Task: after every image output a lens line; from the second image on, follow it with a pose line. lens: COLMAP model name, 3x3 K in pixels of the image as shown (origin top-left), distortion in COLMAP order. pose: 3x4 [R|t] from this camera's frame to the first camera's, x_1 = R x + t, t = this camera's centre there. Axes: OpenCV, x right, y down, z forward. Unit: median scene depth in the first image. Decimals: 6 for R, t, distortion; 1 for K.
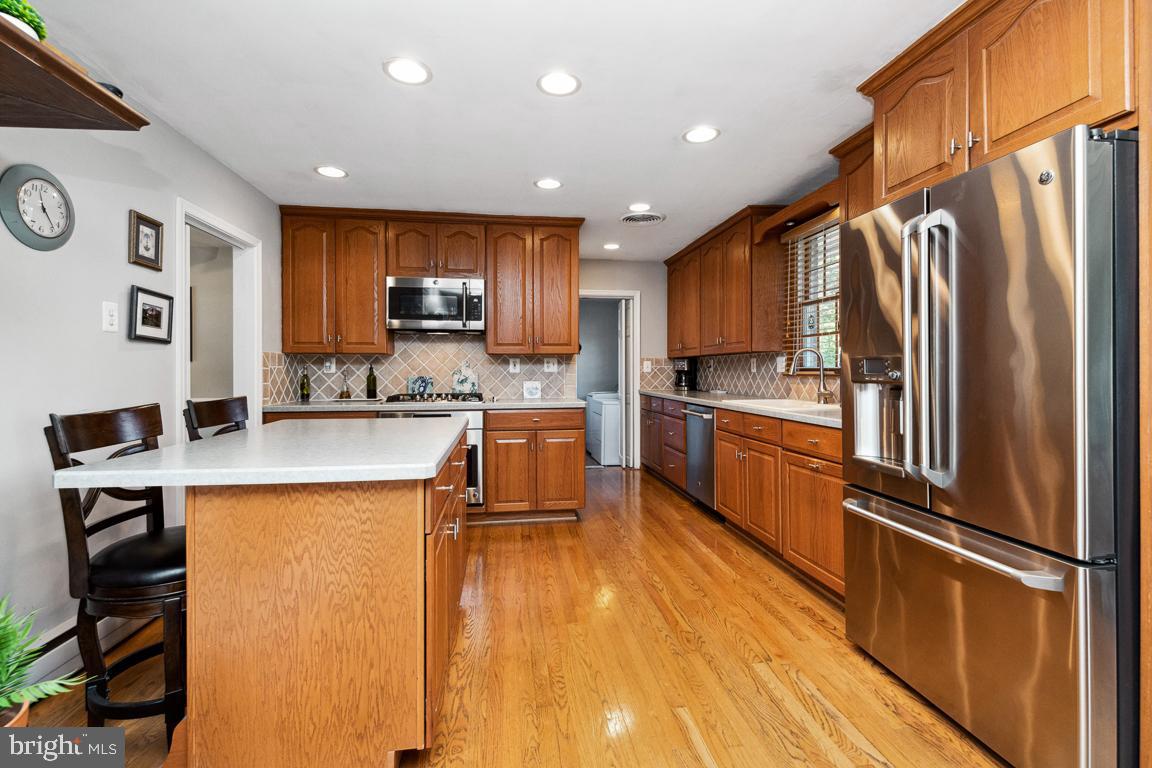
lens RADIAL K [[511.8, 0, 577.3], [0, 511.8, 378.7], [0, 0, 1]] dist [-0.003484, -0.000612]
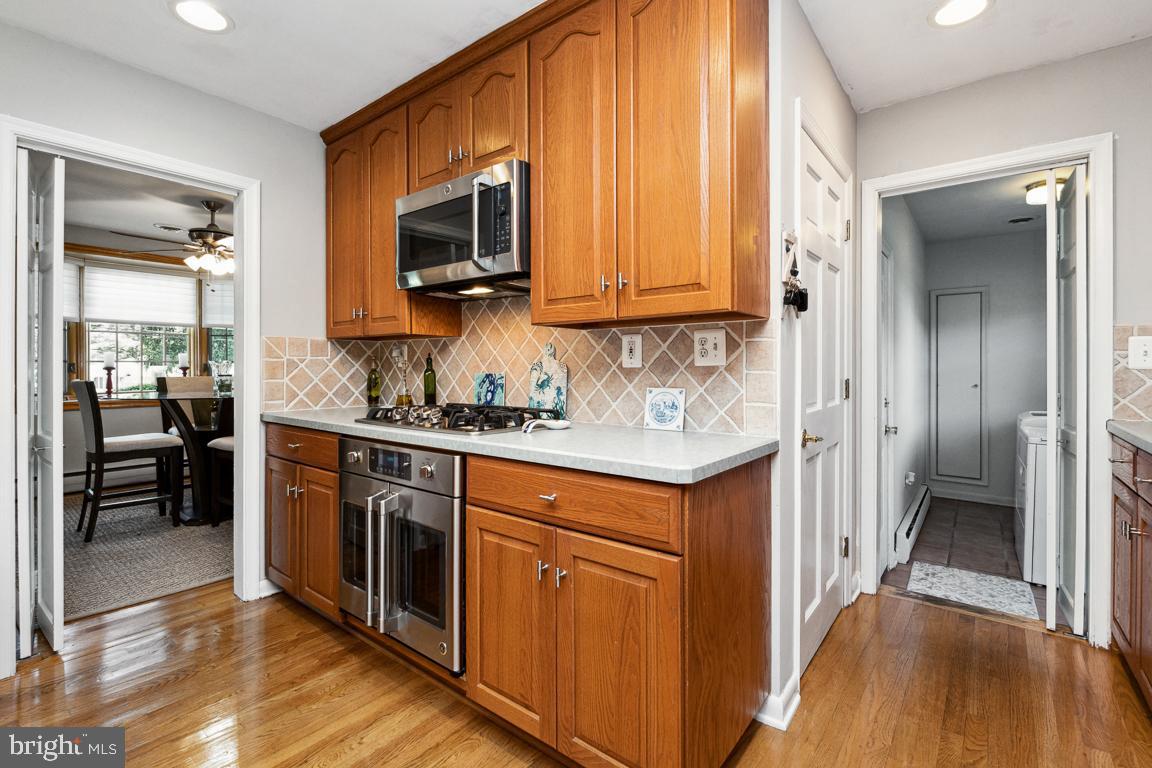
lens RADIAL K [[514.7, 0, 575.6], [0, 514.7, 374.2], [0, 0, 1]] dist [0.002079, 0.000047]
pose [[0.689687, 0.009331, -0.724047, 0.173894], [-0.015509, 0.999878, -0.001887, -0.004606], [0.723941, 0.012530, 0.689748, 0.702722]]
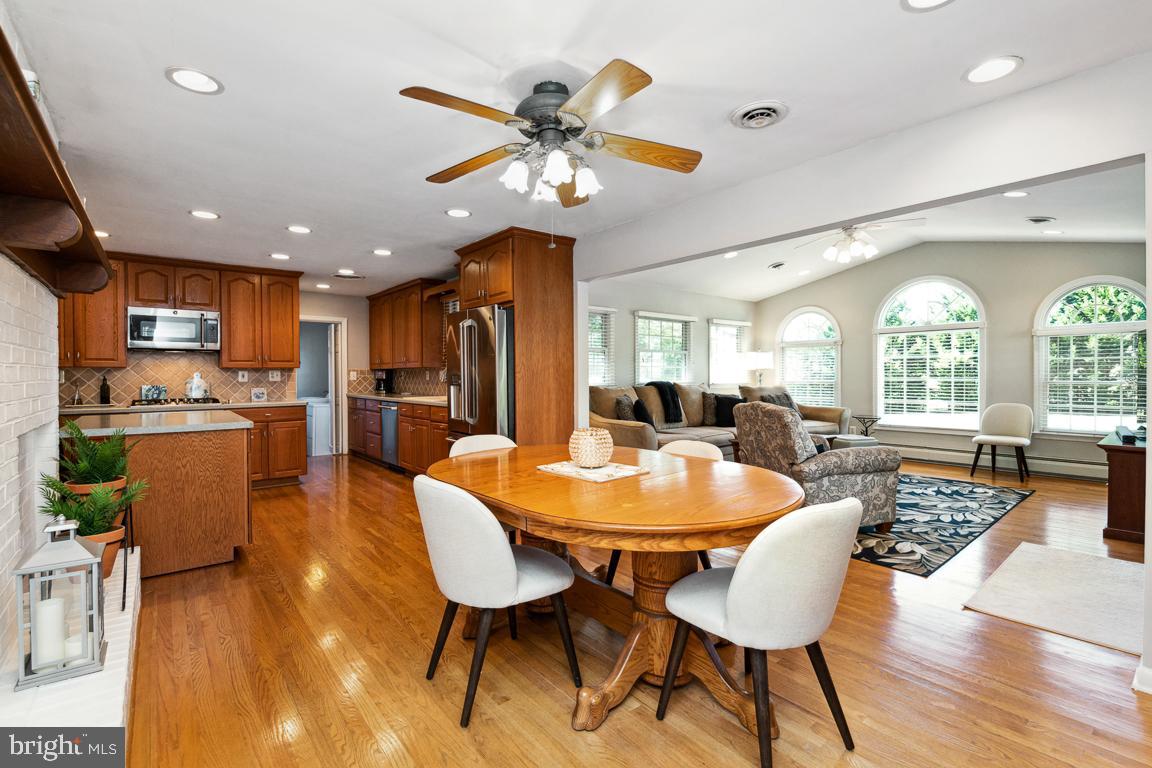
lens RADIAL K [[511.8, 0, 577.3], [0, 511.8, 378.7], [0, 0, 1]] dist [-0.003484, -0.000612]
pose [[0.855249, -0.005905, 0.518184, -0.073767], [0.011885, 0.999896, -0.008222, 0.001487], [-0.518081, 0.013190, 0.855230, -0.600274]]
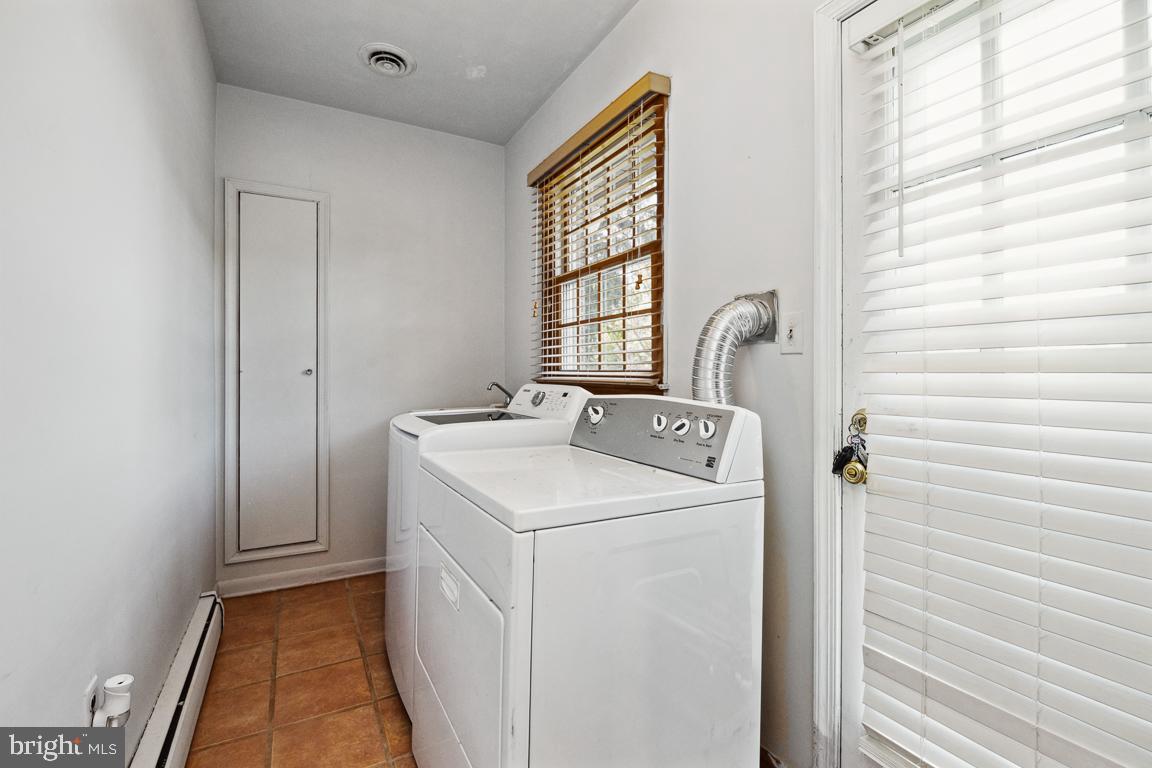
lens RADIAL K [[514.7, 0, 575.6], [0, 514.7, 374.2], [0, 0, 1]] dist [0.002079, 0.000047]
pose [[0.936920, 0.007134, 0.349470, 0.121084], [-0.001826, 0.999878, -0.015515, 0.003270], [-0.349538, 0.013898, 0.936819, 1.002790]]
